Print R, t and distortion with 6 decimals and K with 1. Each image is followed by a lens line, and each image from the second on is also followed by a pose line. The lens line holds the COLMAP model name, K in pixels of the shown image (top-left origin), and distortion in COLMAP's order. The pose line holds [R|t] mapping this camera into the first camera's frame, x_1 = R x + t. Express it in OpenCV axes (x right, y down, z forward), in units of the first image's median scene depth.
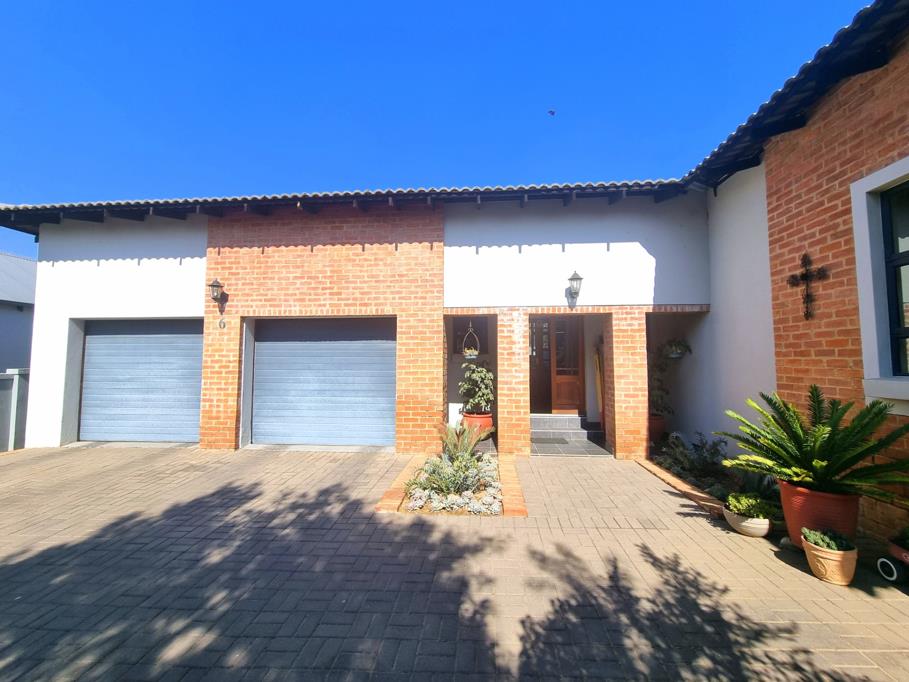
lens RADIAL K [[370.6, 0, 457.6], [0, 370.6, 337.0], [0, 0, 1]] dist [-0.001615, -0.000453]
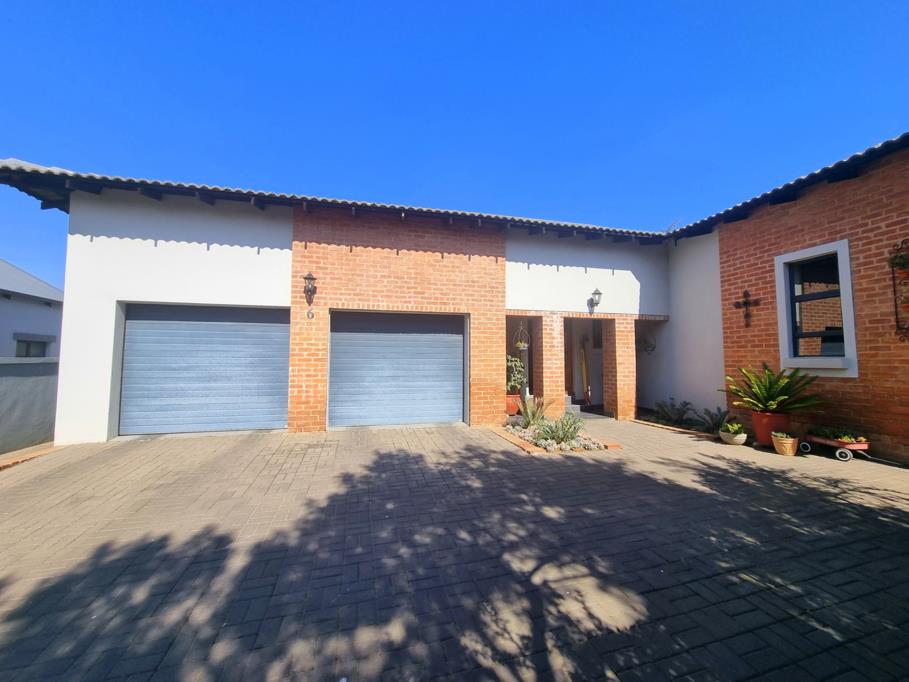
lens RADIAL K [[370.6, 0, 457.6], [0, 370.6, 337.0], [0, 0, 1]] dist [-0.001615, -0.000453]
pose [[0.945130, 0.024041, 0.325810, -0.596778], [-0.023846, 0.999705, -0.004592, 0.025070], [-0.325824, -0.003429, 0.945424, -0.147247]]
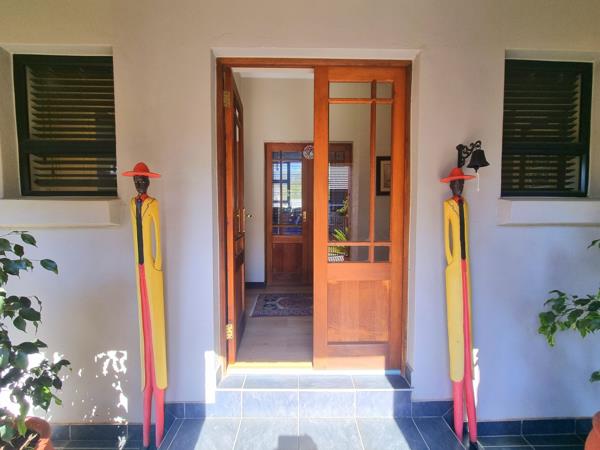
lens RADIAL K [[244.6, 0, 302.0], [0, 244.6, 222.3], [0, 0, 1]] dist [-0.001615, -0.000453]
pose [[0.995153, -0.000561, 0.098336, 0.274534], [-0.009908, 0.994323, 0.105945, 0.051874], [-0.097837, -0.106405, 0.989498, 0.976053]]
